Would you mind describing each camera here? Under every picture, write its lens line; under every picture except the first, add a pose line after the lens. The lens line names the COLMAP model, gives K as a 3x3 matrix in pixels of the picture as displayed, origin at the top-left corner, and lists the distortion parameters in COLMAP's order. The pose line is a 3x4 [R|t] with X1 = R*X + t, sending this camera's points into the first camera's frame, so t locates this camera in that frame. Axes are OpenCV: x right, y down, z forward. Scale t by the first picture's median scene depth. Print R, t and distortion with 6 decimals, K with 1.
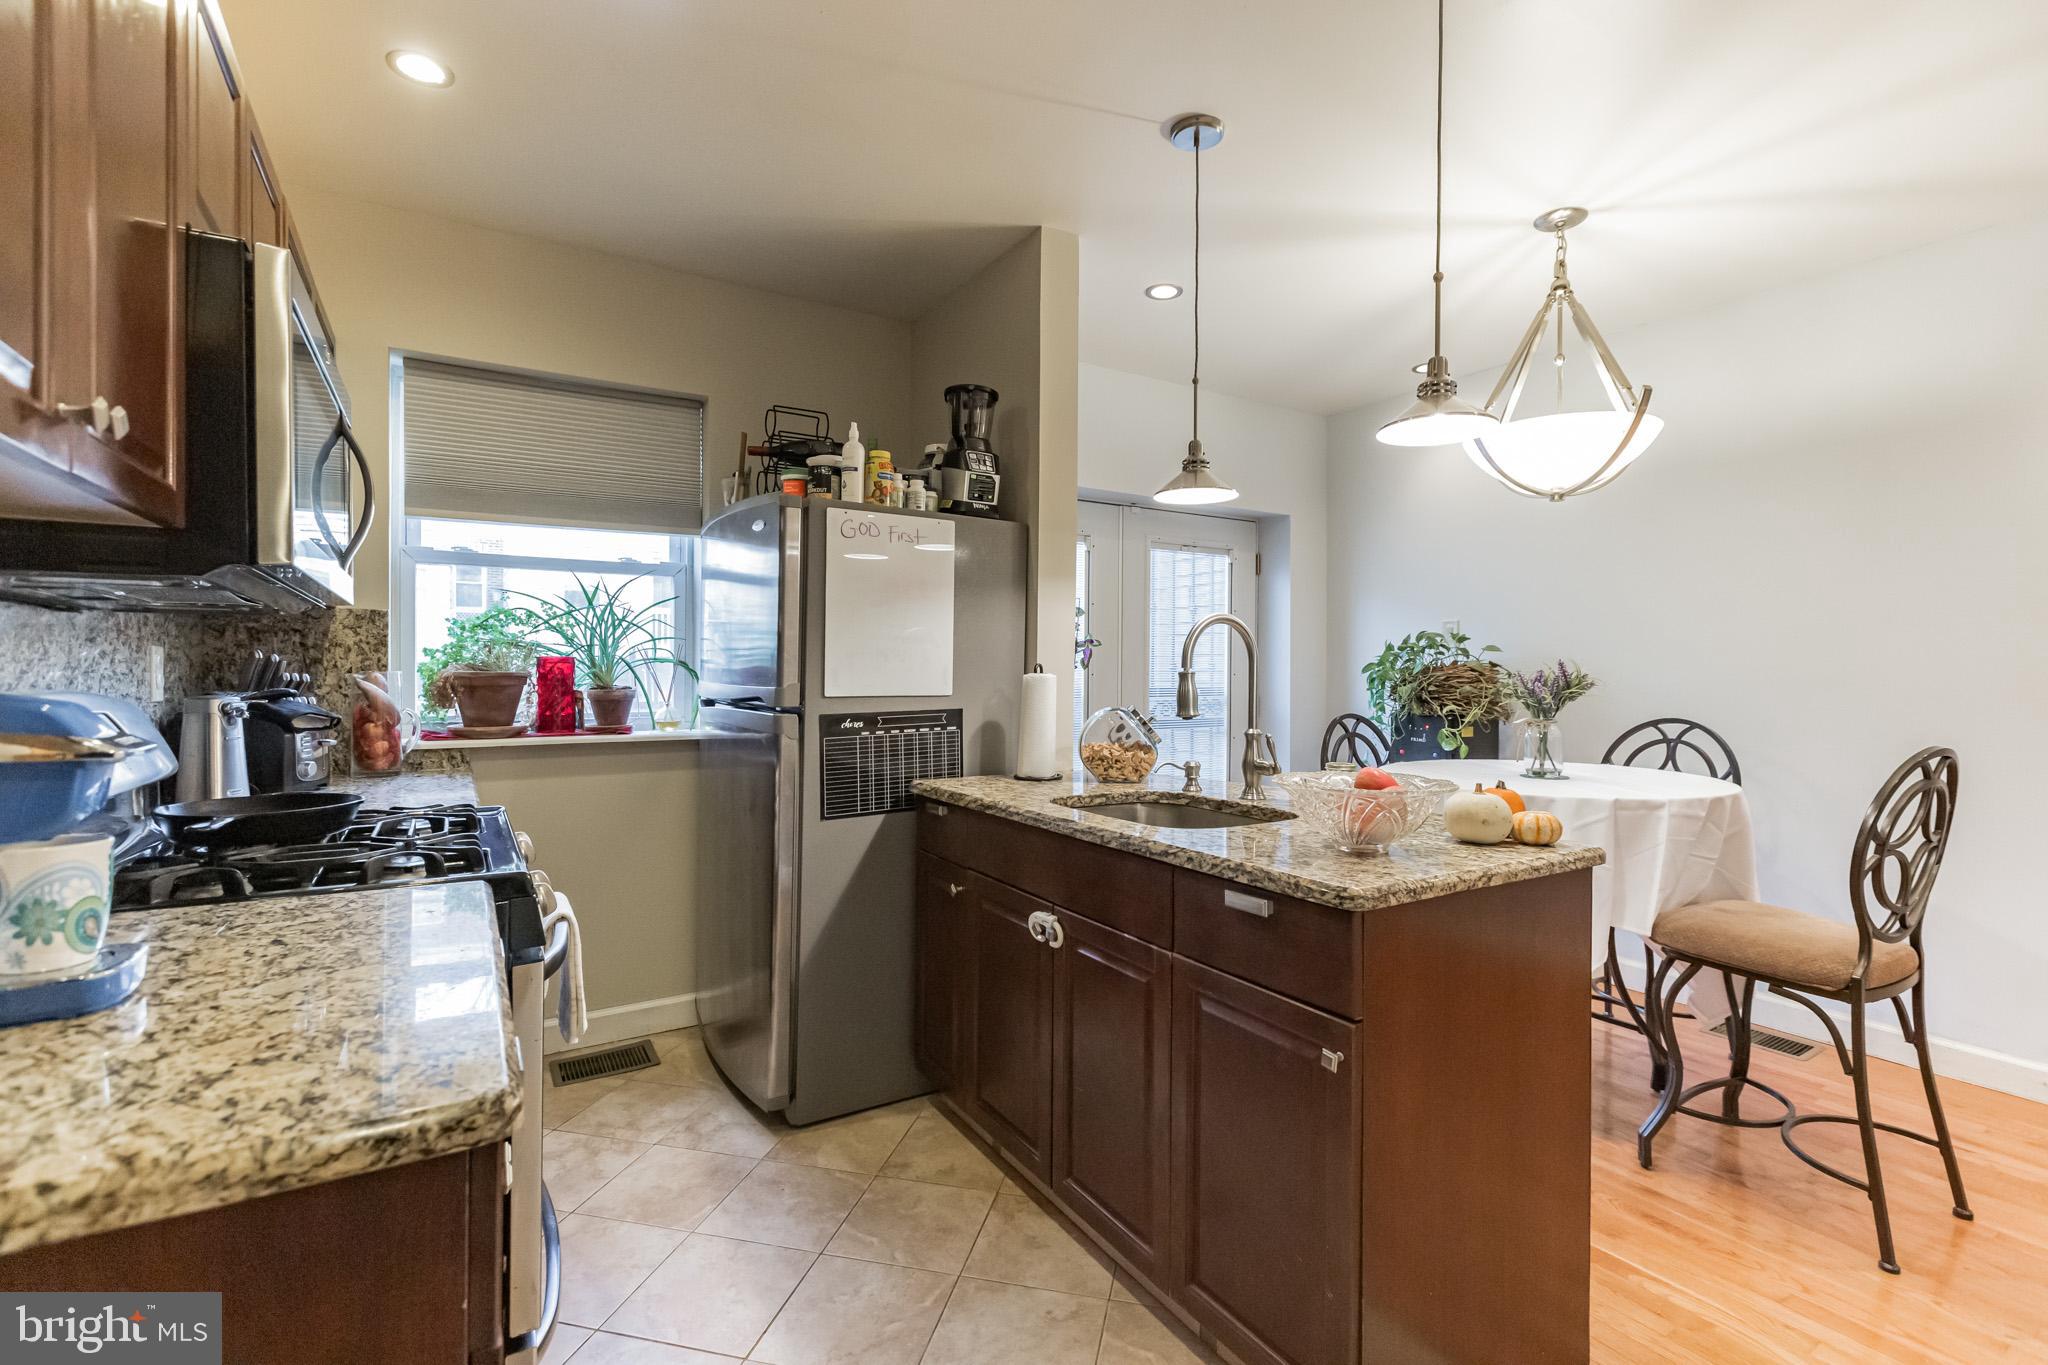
lens RADIAL K [[905.6, 0, 1018.4], [0, 905.6, 682.7], [0, 0, 1]] dist [0.000510, 0.000121]
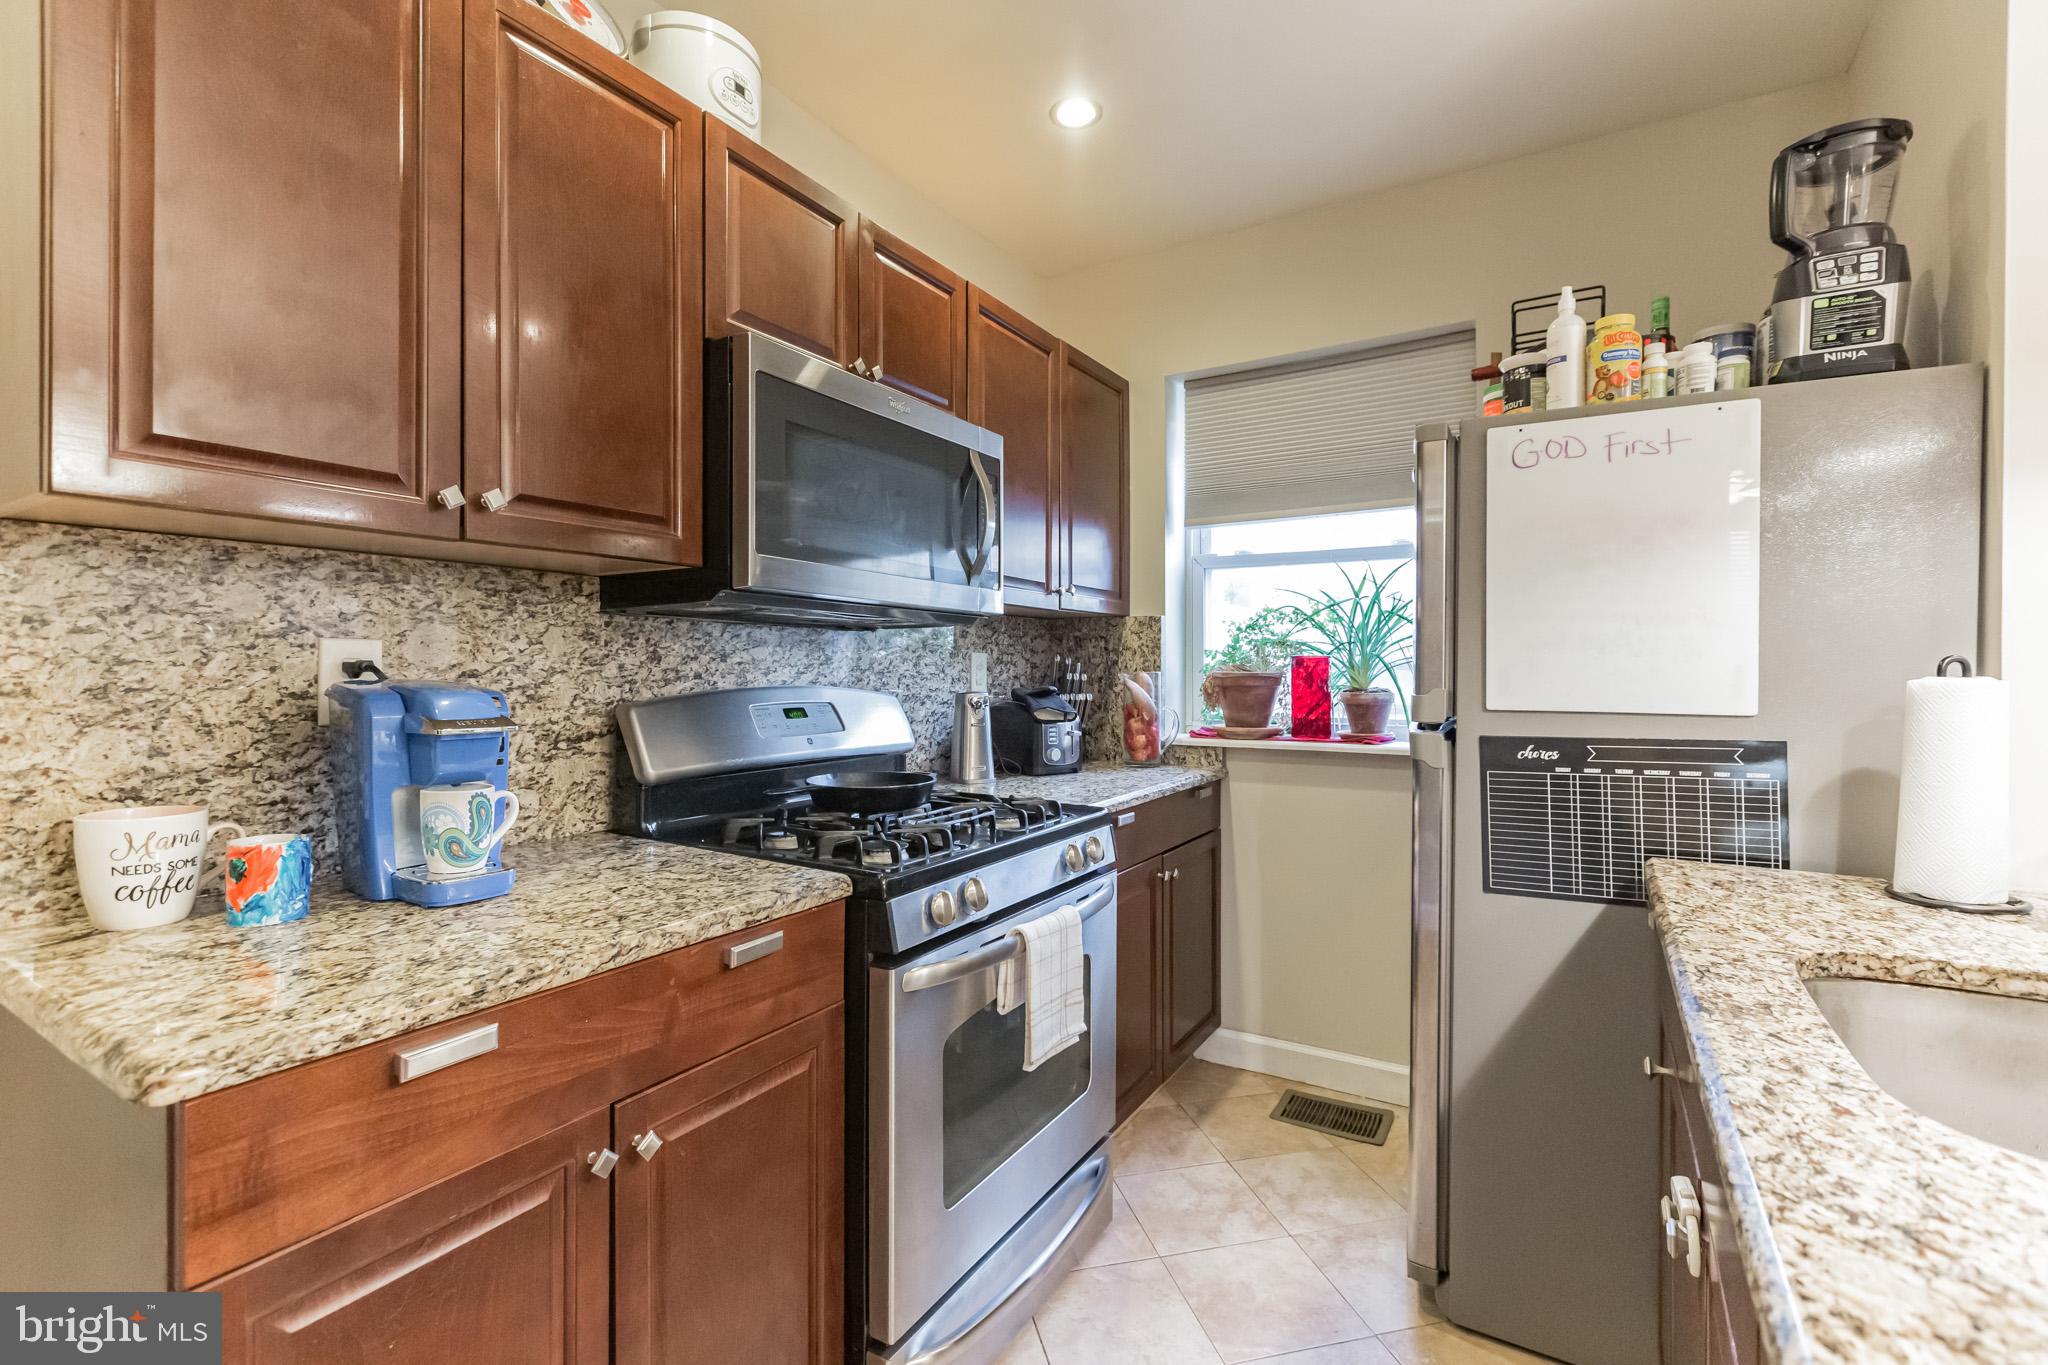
lens RADIAL K [[916.4, 0, 1027.9], [0, 916.4, 673.2], [0, 0, 1]] dist [0.000434, 0.000000]
pose [[0.458128, 0.001776, -0.888885, 0.217029], [-0.010280, 0.999942, -0.003300, -0.005400], [0.888827, 0.010649, 0.458119, 0.350337]]
